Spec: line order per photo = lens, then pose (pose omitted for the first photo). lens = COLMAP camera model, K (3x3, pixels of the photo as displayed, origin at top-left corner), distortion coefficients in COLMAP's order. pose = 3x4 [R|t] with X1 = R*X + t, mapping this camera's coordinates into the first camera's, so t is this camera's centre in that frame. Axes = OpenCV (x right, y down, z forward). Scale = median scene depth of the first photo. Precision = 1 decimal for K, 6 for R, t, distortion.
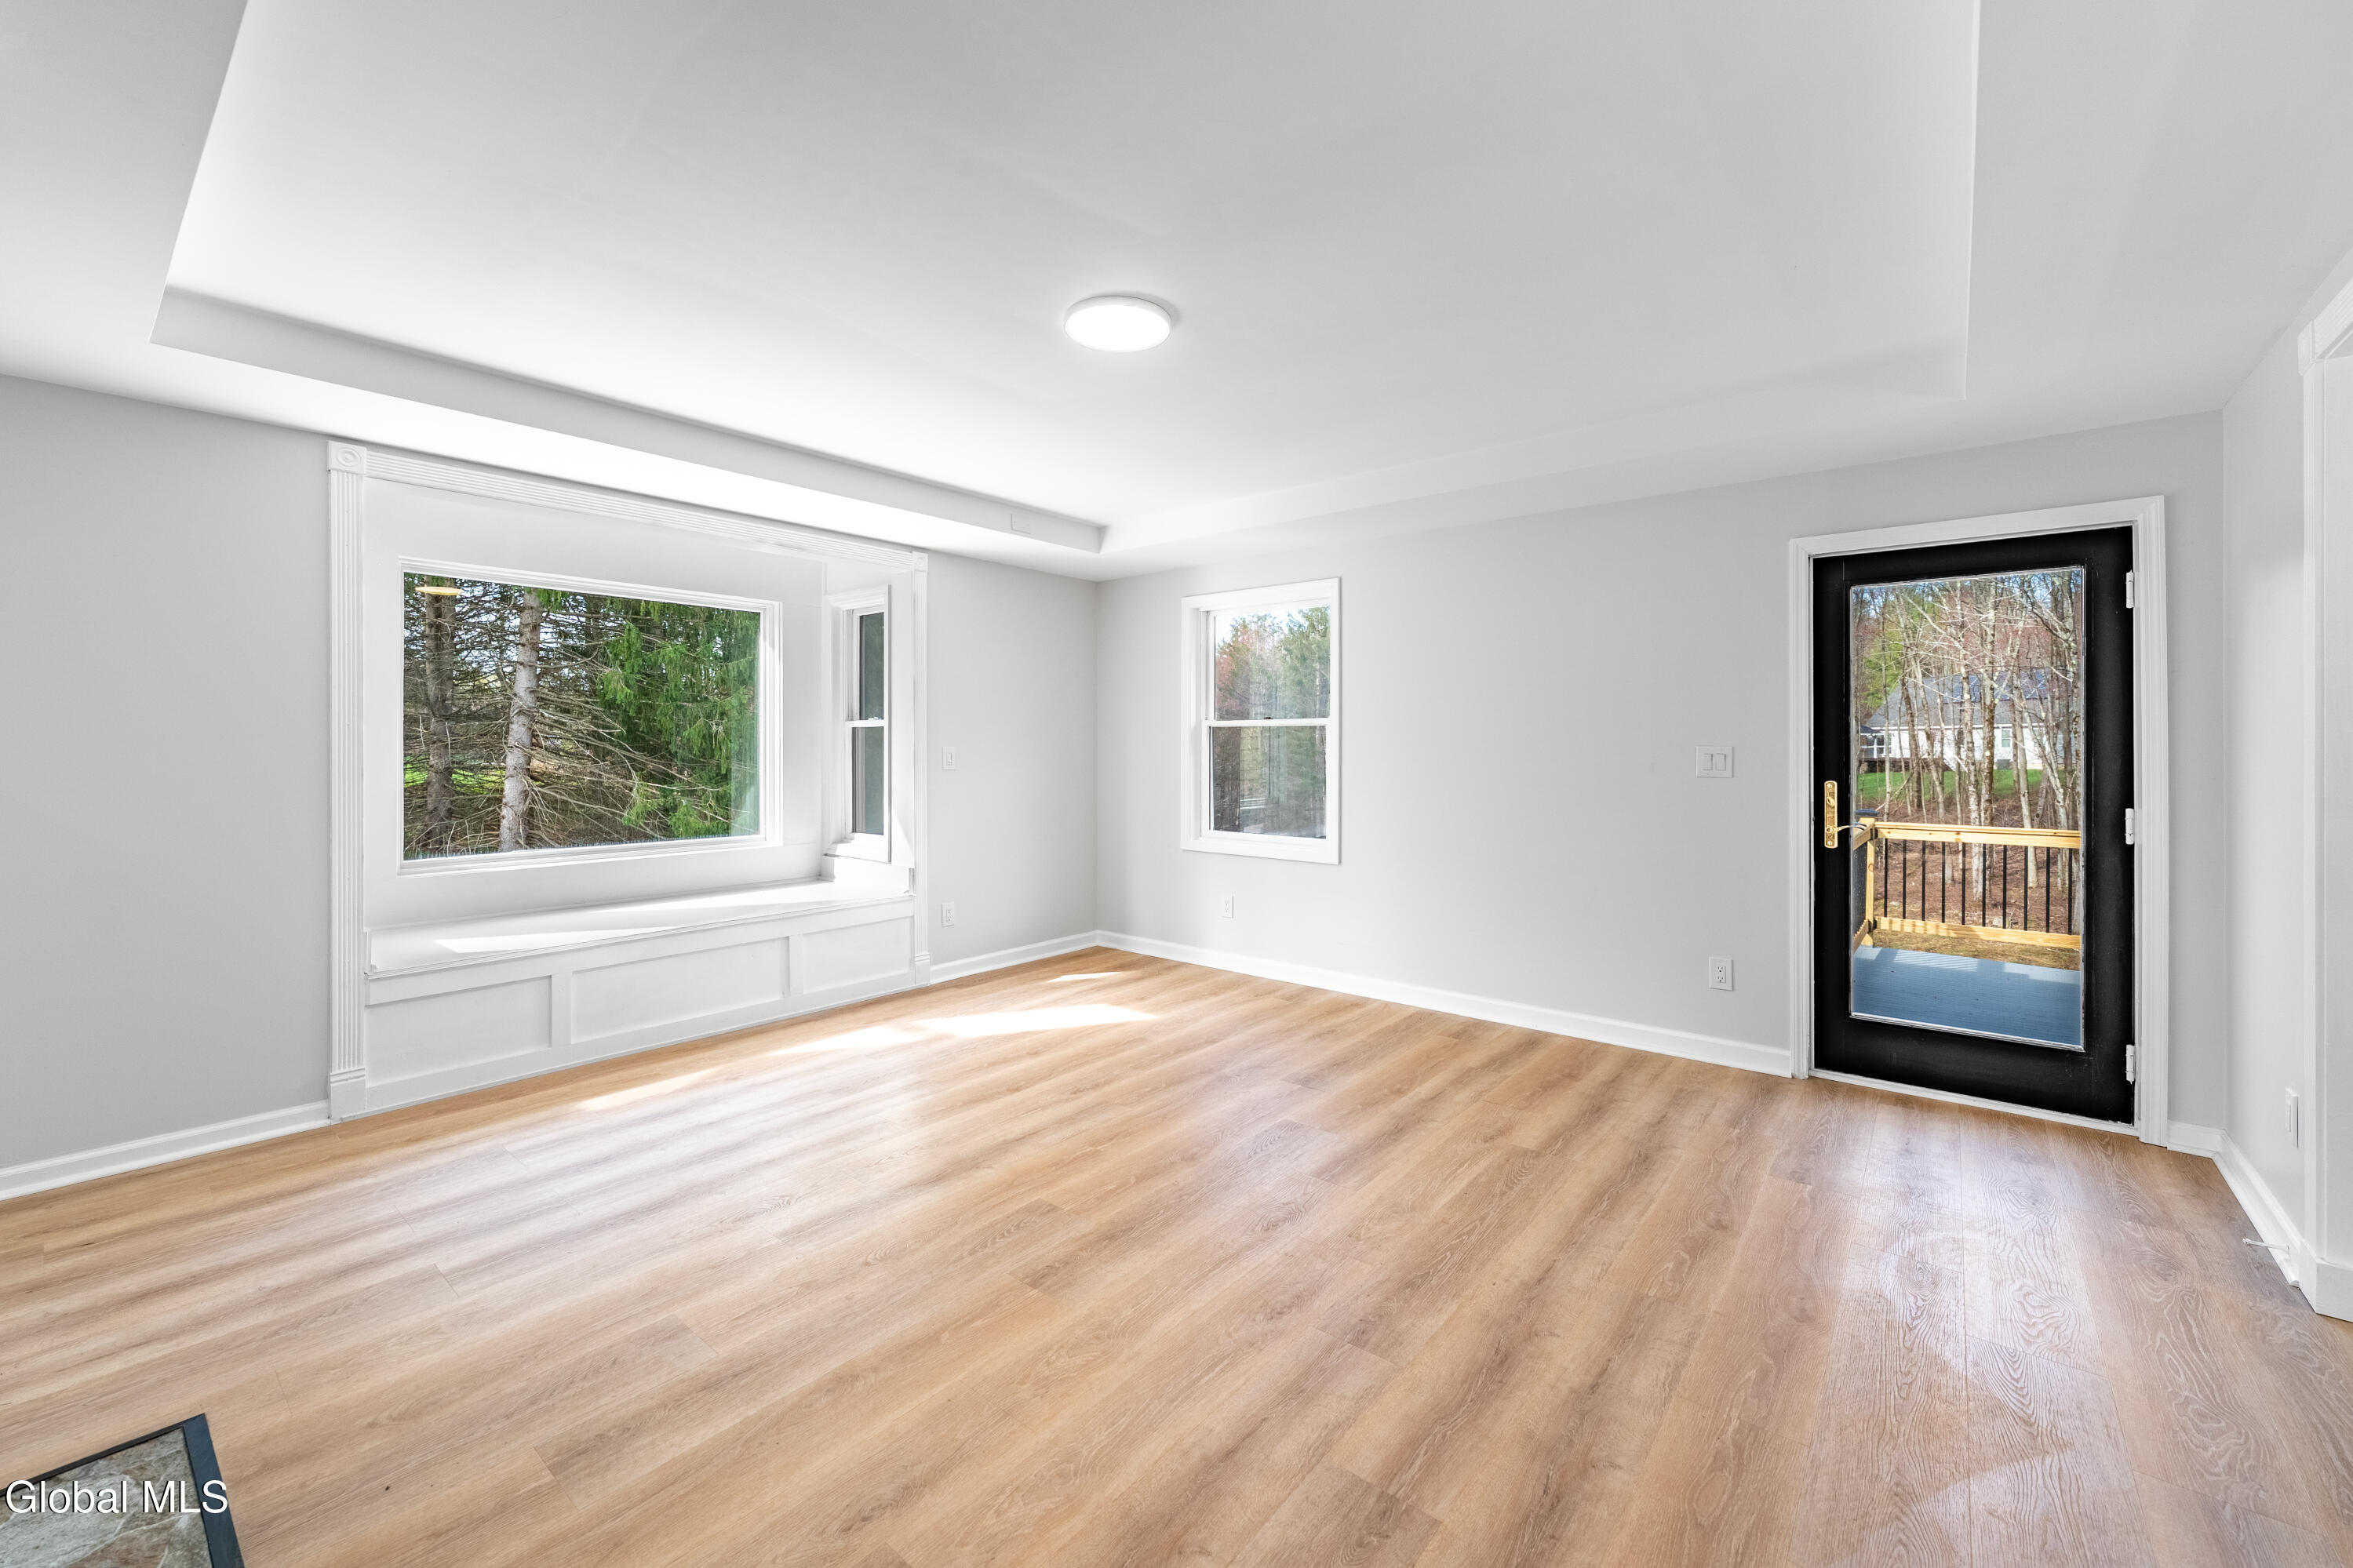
lens RADIAL K [[936.1, 0, 1188.9], [0, 936.1, 759.6], [0, 0, 1]] dist [-0.000620, -0.000220]
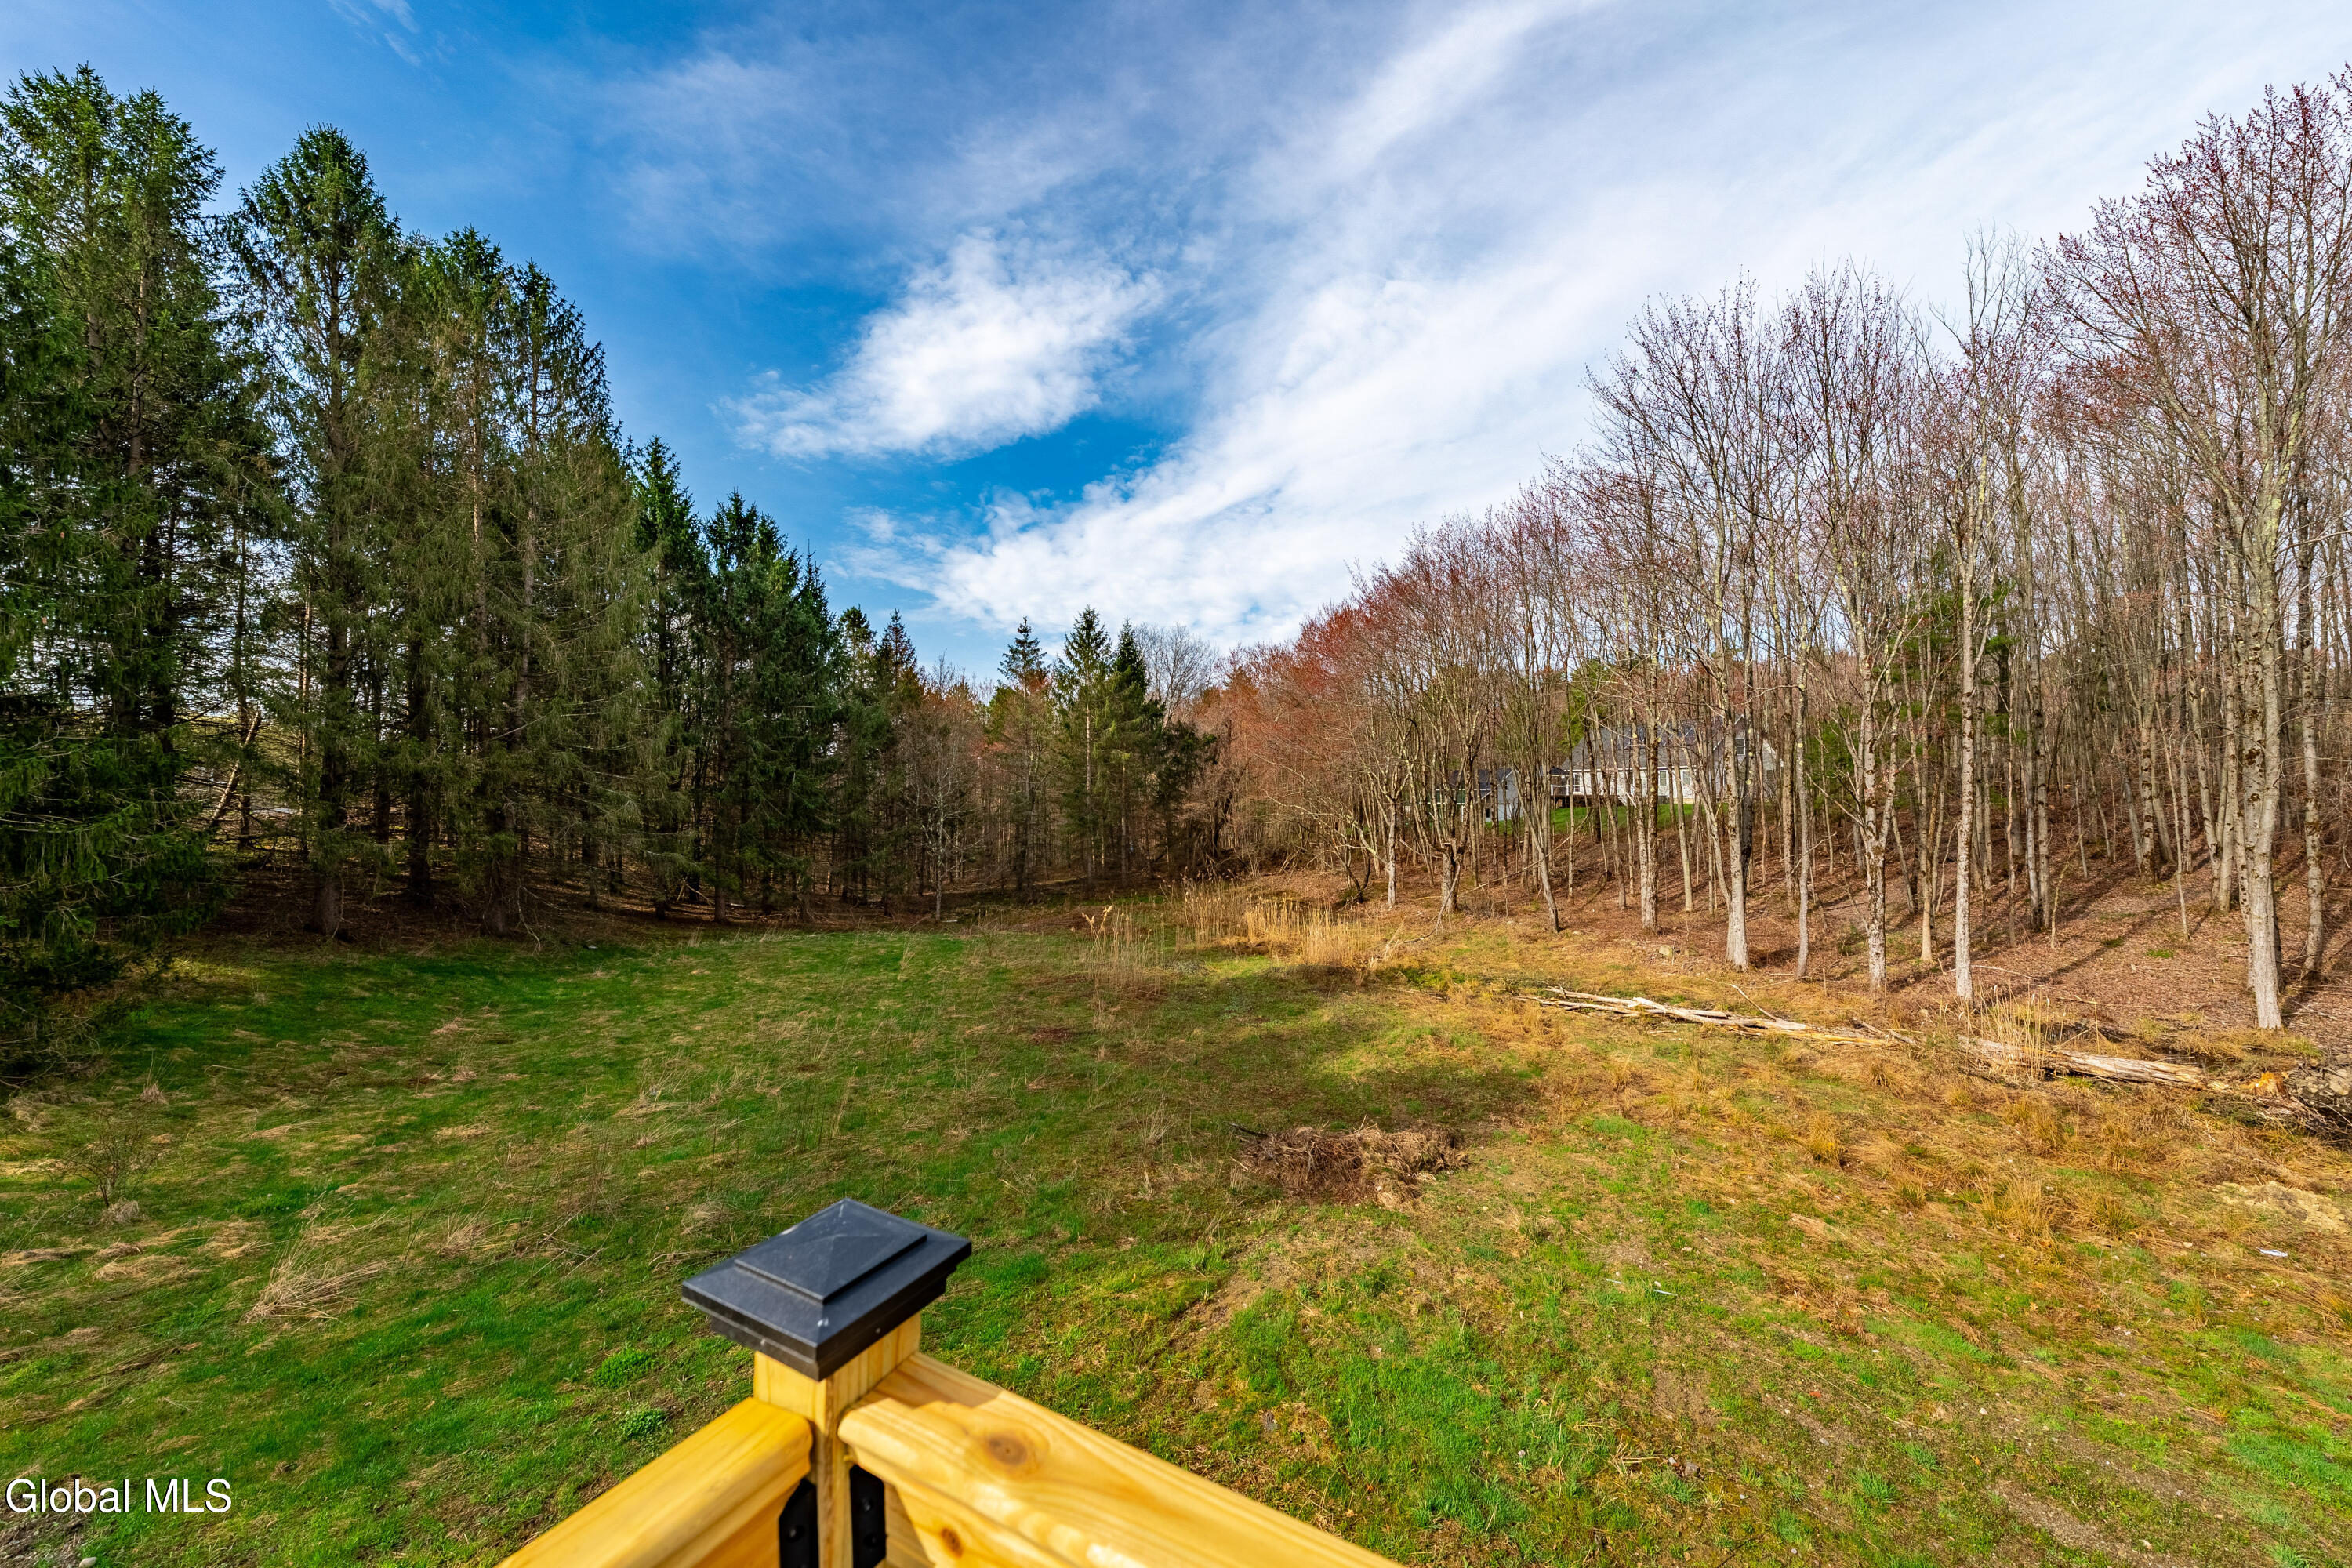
lens RADIAL K [[819.5, 0, 1174.8], [0, 819.5, 787.6], [0, 0, 1]] dist [-0.000836, -0.002715]
pose [[0.983590, -0.002558, 0.180399, 0.121348], [0.005515, 0.999858, -0.015893, 0.002550], [-0.180333, 0.016627, 0.983465, 0.145714]]
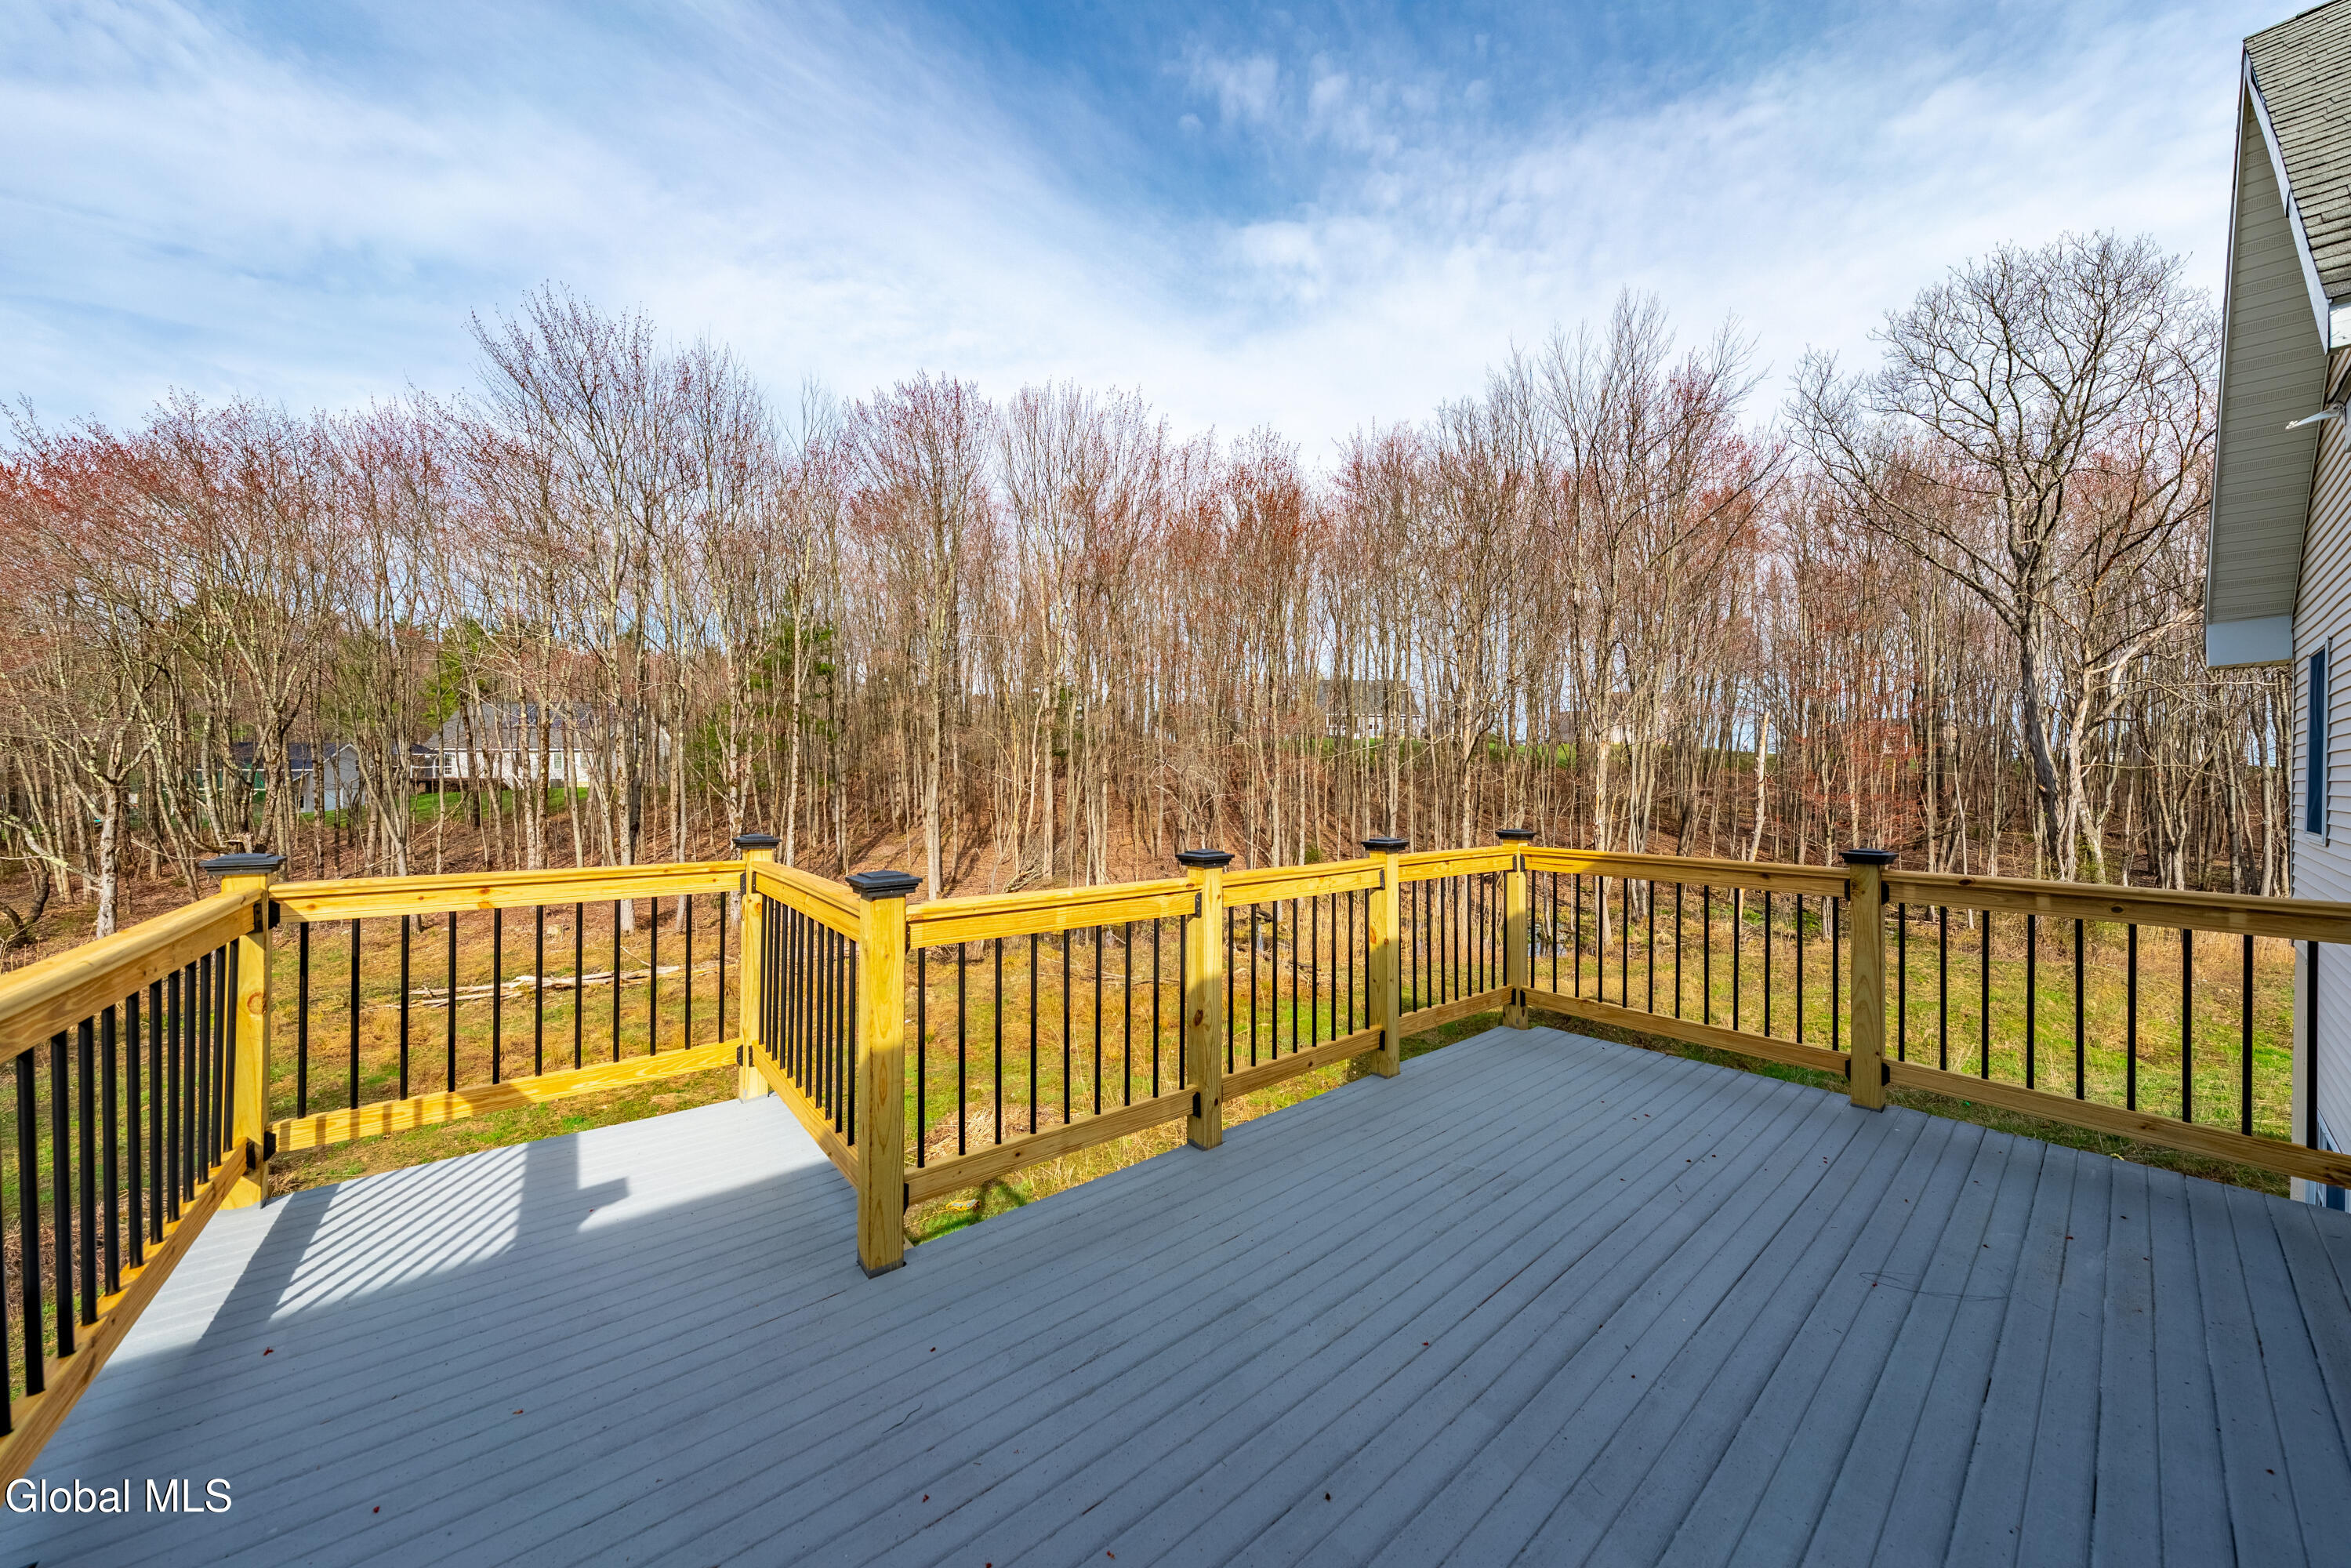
lens RADIAL K [[798.4, 0, 1185.9], [0, 798.4, 773.3], [0, 0, 1]] dist [-0.004047, 0.000061]
pose [[0.183571, 0.006482, 0.982985, 0.091503], [0.004711, 0.999961, -0.007474, 0.004684], [-0.982995, 0.006002, 0.183533, 0.107649]]
